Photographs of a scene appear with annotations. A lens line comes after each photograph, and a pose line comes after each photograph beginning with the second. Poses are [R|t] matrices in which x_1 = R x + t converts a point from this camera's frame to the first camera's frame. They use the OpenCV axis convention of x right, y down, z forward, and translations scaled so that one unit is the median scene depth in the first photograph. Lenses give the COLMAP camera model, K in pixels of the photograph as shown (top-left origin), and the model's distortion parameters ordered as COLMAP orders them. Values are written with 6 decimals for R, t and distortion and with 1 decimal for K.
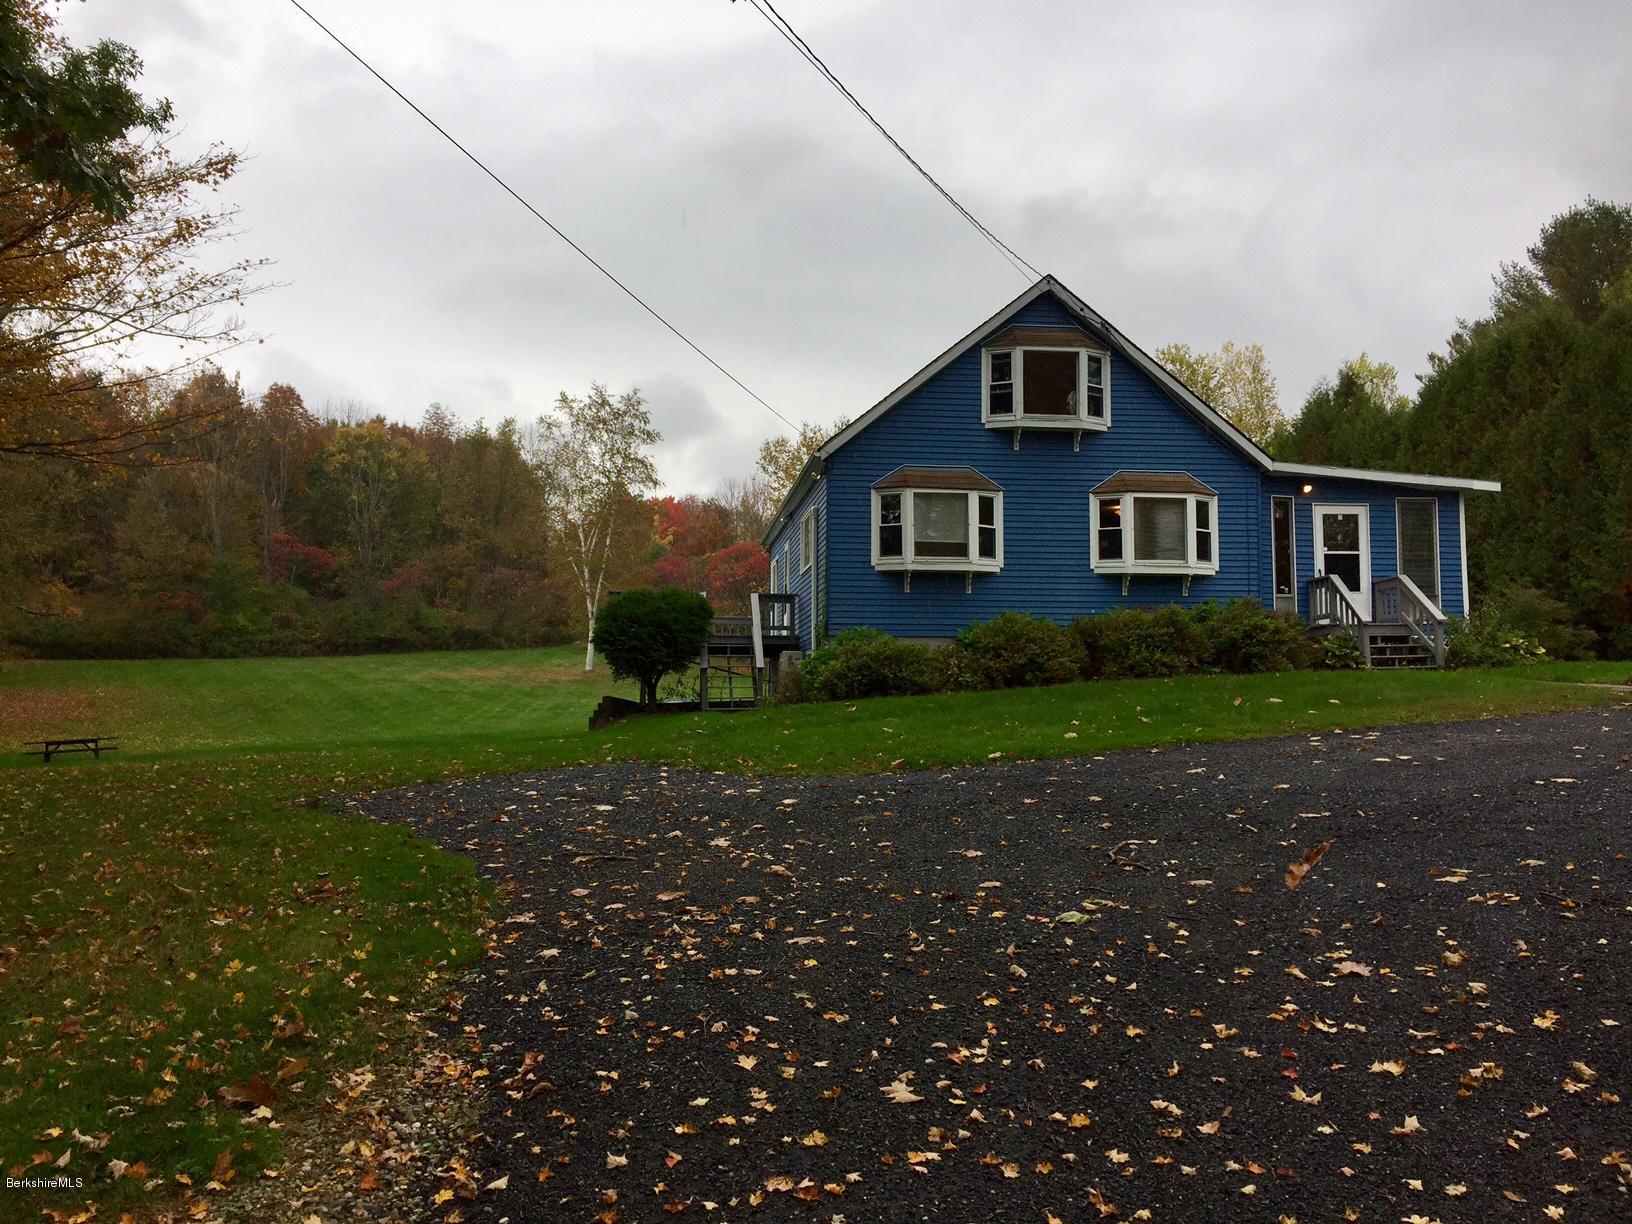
lens RADIAL K [[1392.4, 0, 818.3], [0, 1392.4, 610.4], [0, 0, 1]] dist [0.056138, 0.003339]
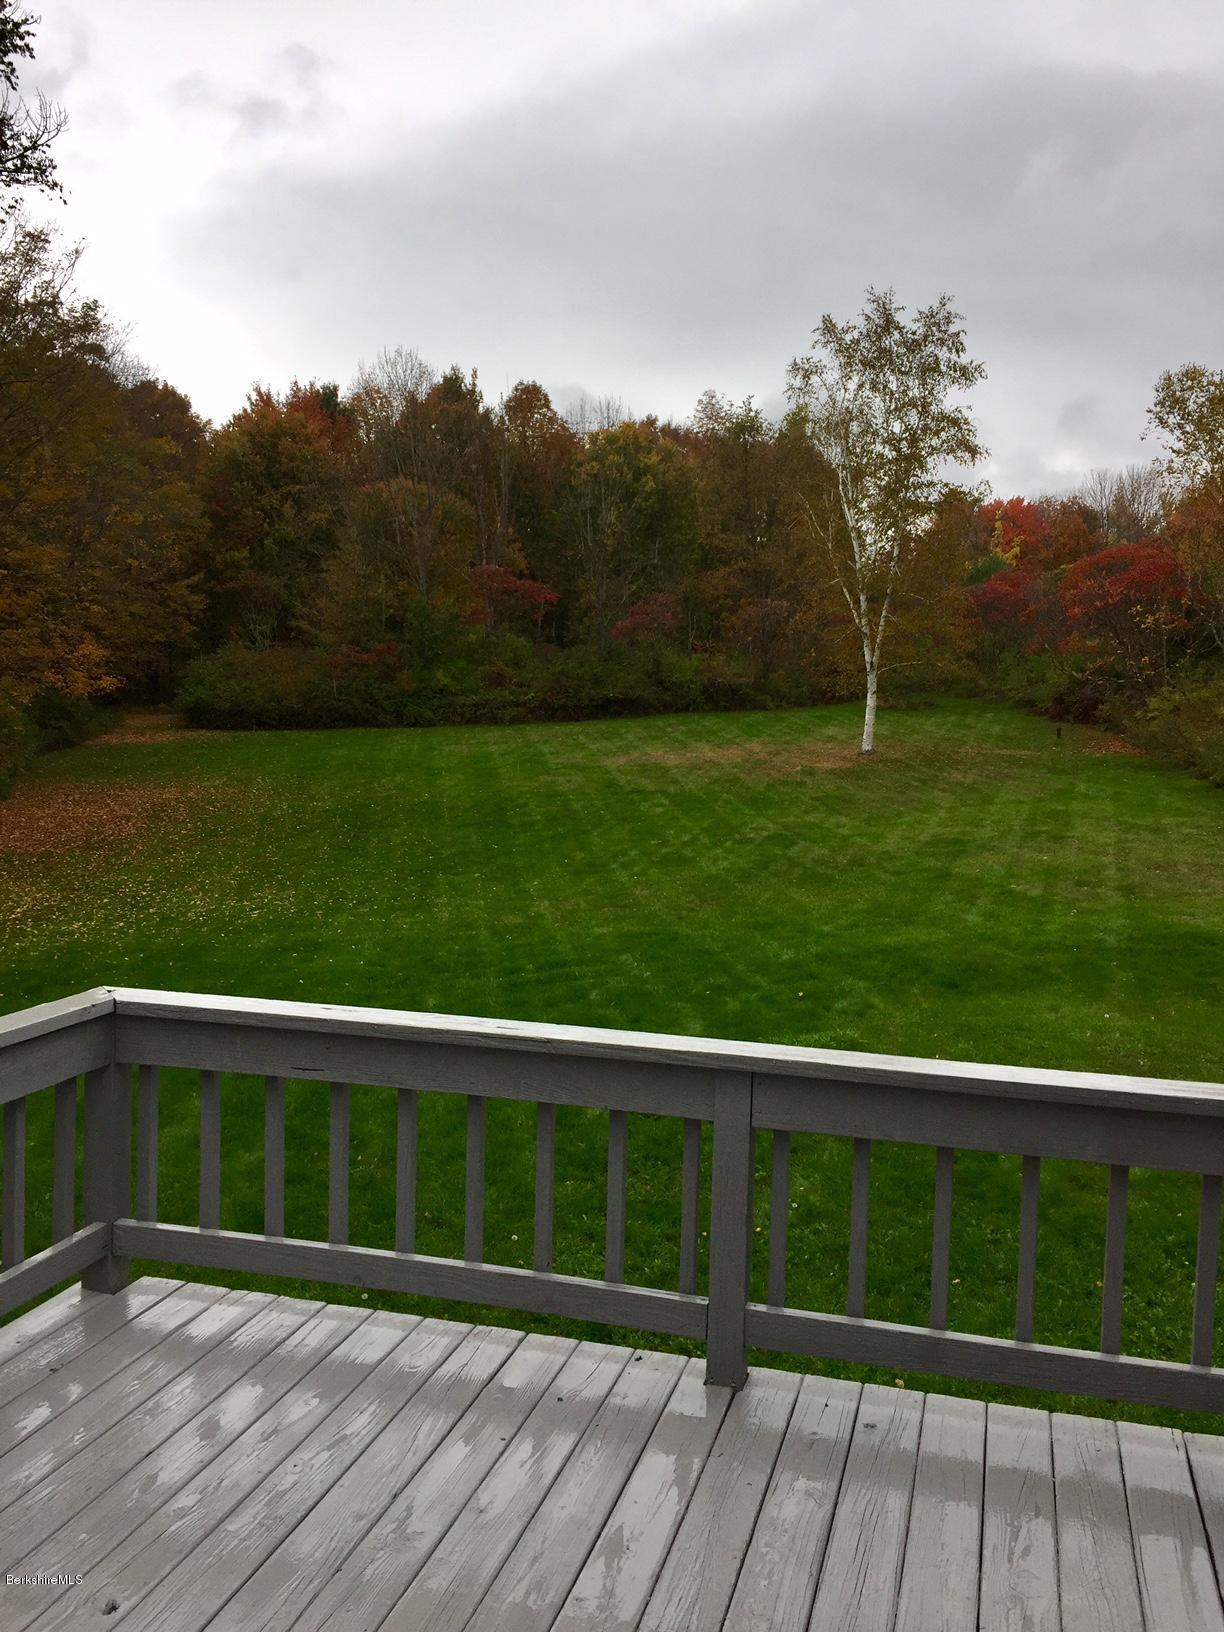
lens RADIAL K [[1392.4, 0, 608.9], [0, 1392.4, 819.6], [0, 0, 1]] dist [0.056138, 0.003339]
pose [[0.923016, 0.025029, -0.383947, -0.020278], [0.024576, 0.992009, 0.123749, -0.008922], [0.383976, -0.123658, 0.915025, 0.311484]]
